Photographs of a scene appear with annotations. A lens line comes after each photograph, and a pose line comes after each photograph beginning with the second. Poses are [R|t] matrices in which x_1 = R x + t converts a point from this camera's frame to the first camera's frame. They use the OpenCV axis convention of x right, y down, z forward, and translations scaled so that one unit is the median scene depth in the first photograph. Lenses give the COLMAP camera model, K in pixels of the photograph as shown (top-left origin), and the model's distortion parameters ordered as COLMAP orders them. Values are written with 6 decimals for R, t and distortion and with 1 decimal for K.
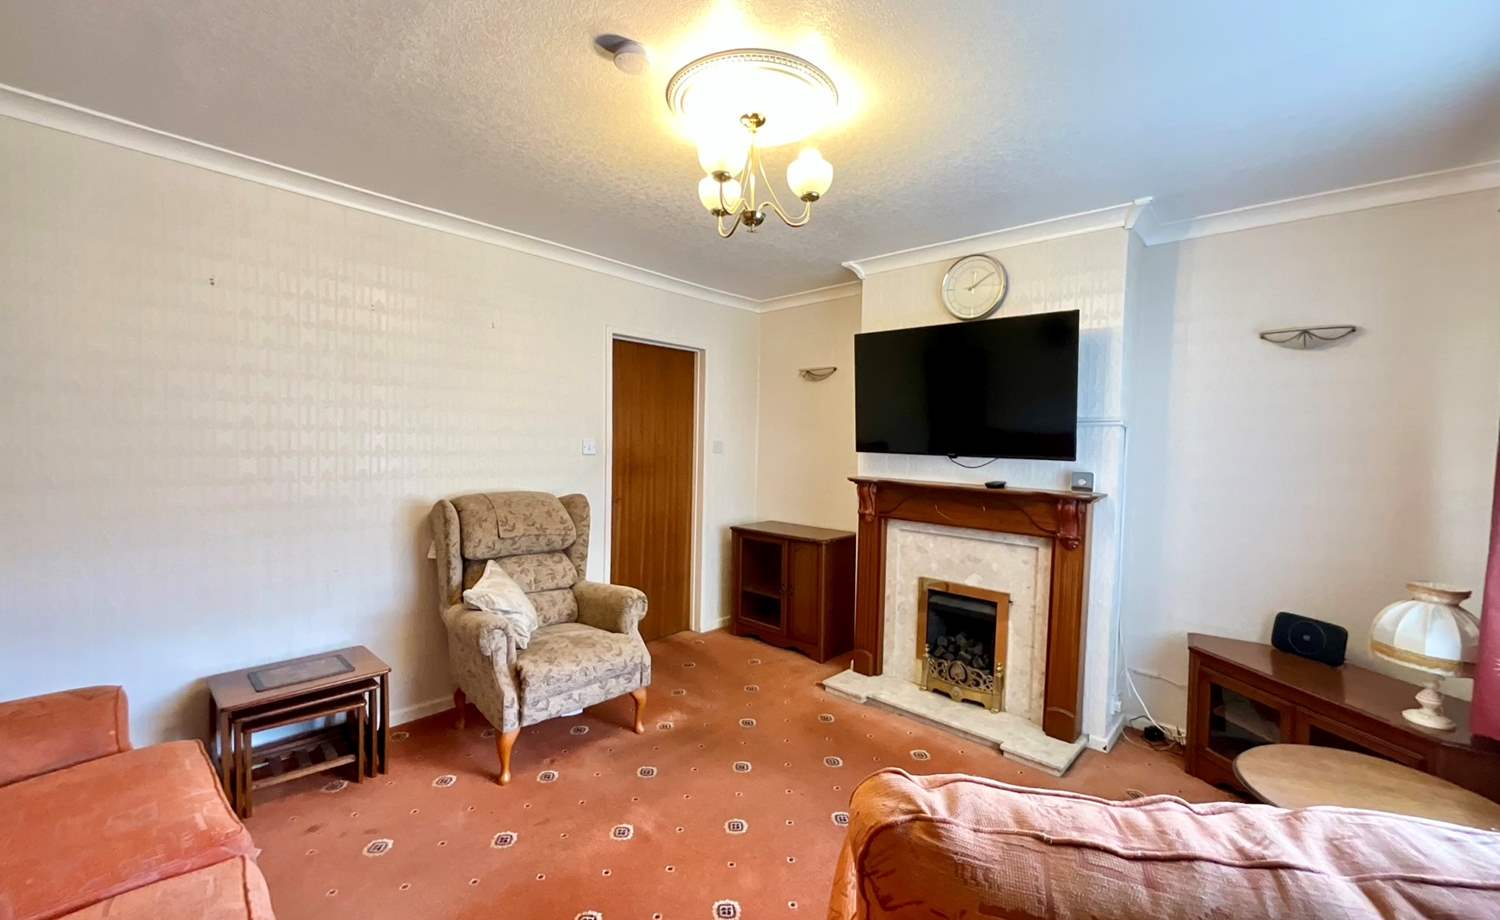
lens RADIAL K [[607.2, 0, 750.0], [0, 607.2, 460.0], [0, 0, 1]] dist [-0.001395, 0.000151]
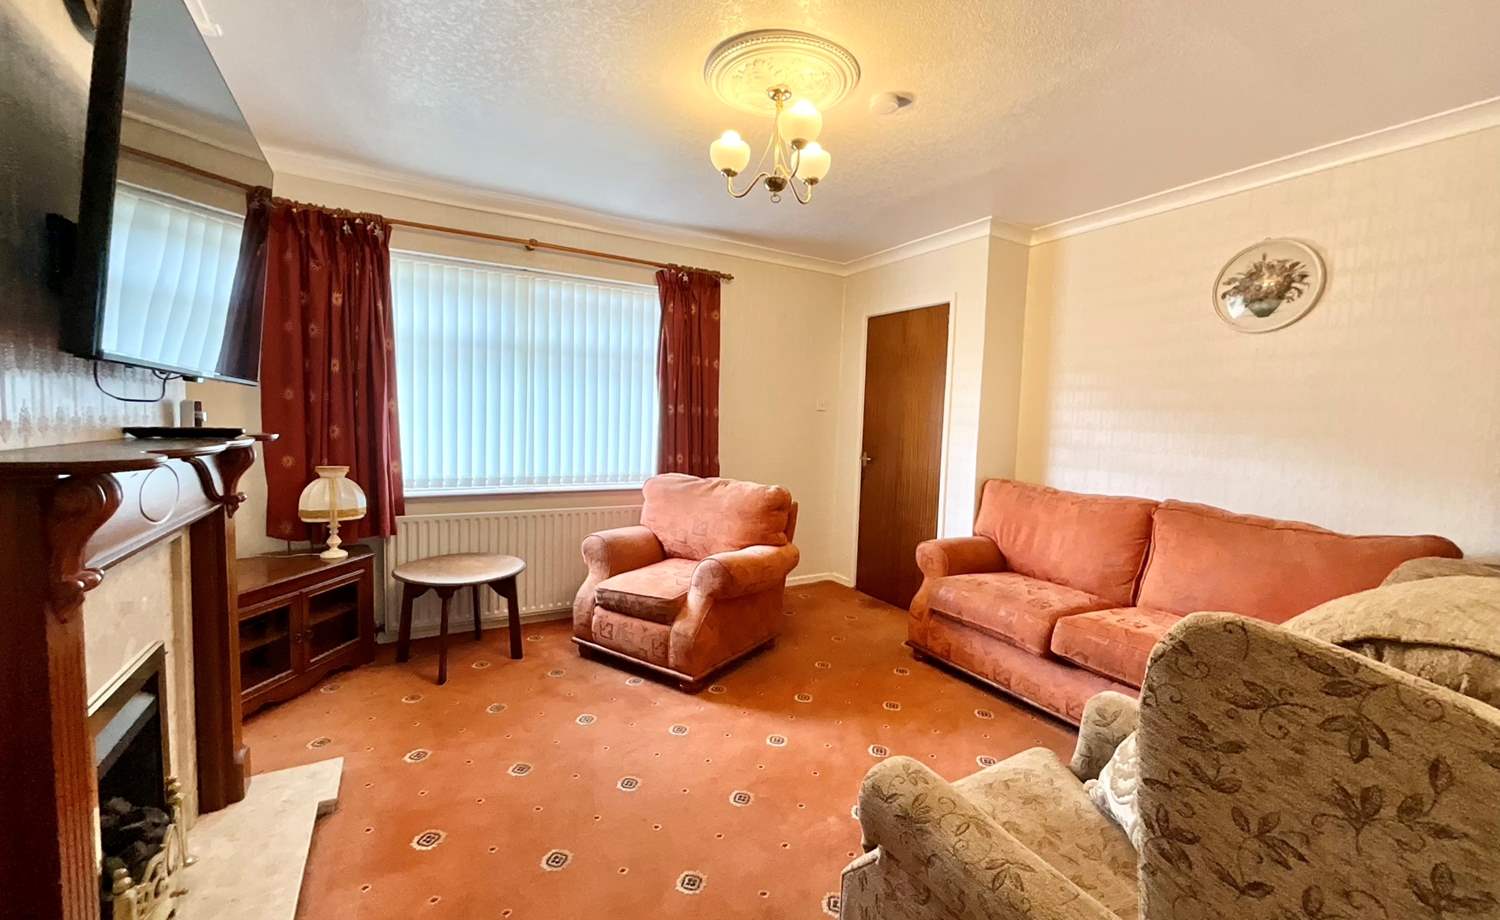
lens RADIAL K [[607.2, 0, 750.0], [0, 607.2, 460.0], [0, 0, 1]] dist [-0.001395, 0.000151]
pose [[-0.948697, -0.076202, 0.306866, -0.196246], [-0.043470, 0.992742, 0.112131, -0.016729], [-0.313183, 0.093039, -0.945124, 1.269570]]
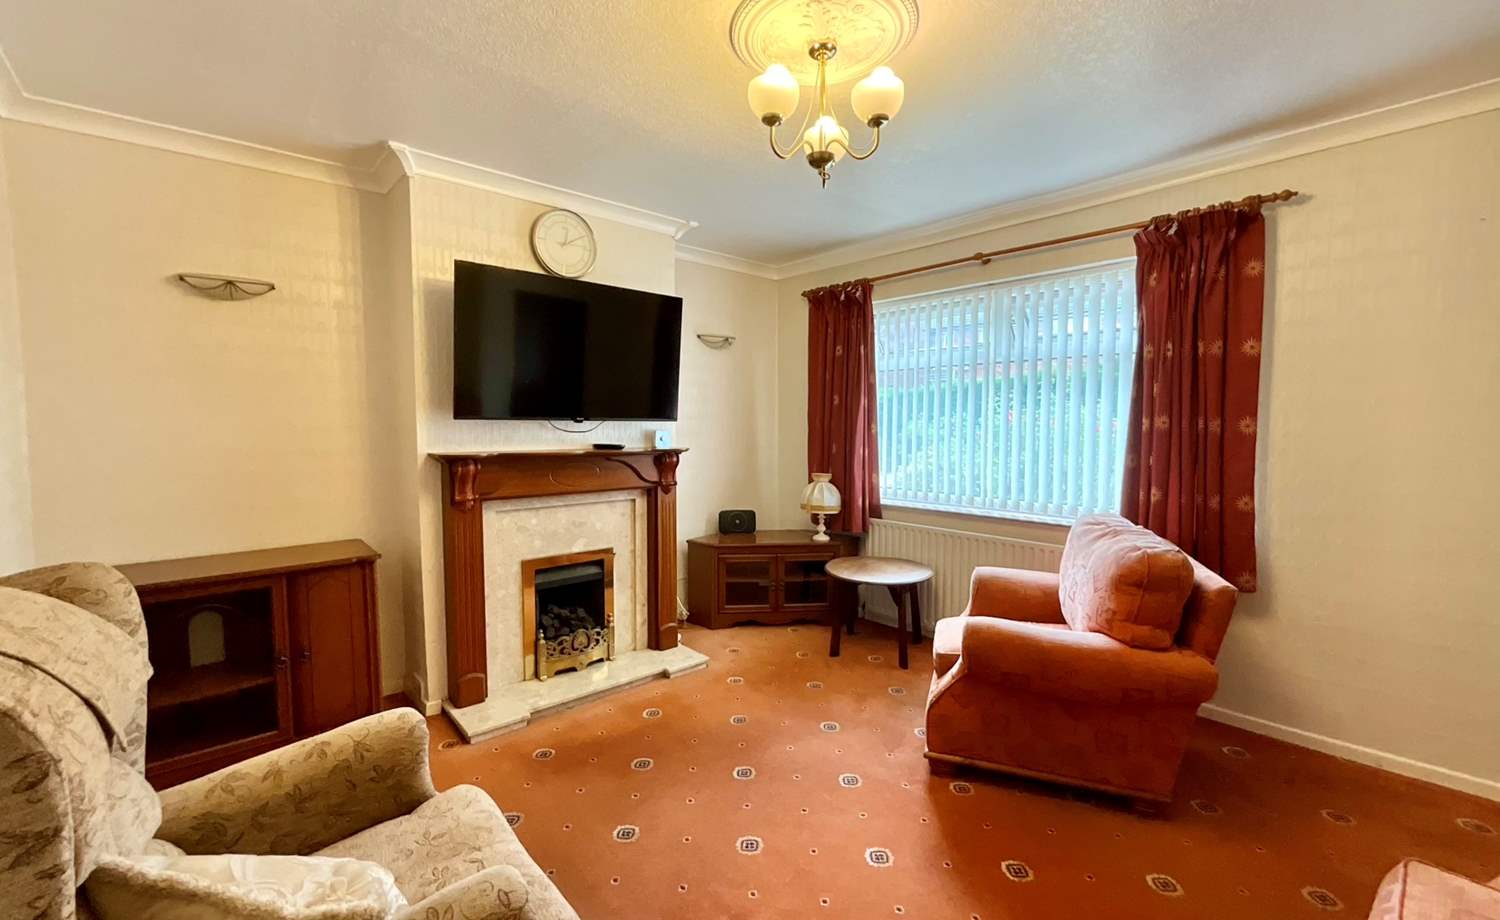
lens RADIAL K [[607.2, 0, 750.0], [0, 607.2, 460.0], [0, 0, 1]] dist [-0.001395, 0.000151]
pose [[0.102114, -0.084511, 0.991176, -0.579792], [0.035048, 0.996072, 0.081317, -0.012661], [-0.994155, 0.026435, 0.104675, 0.616571]]
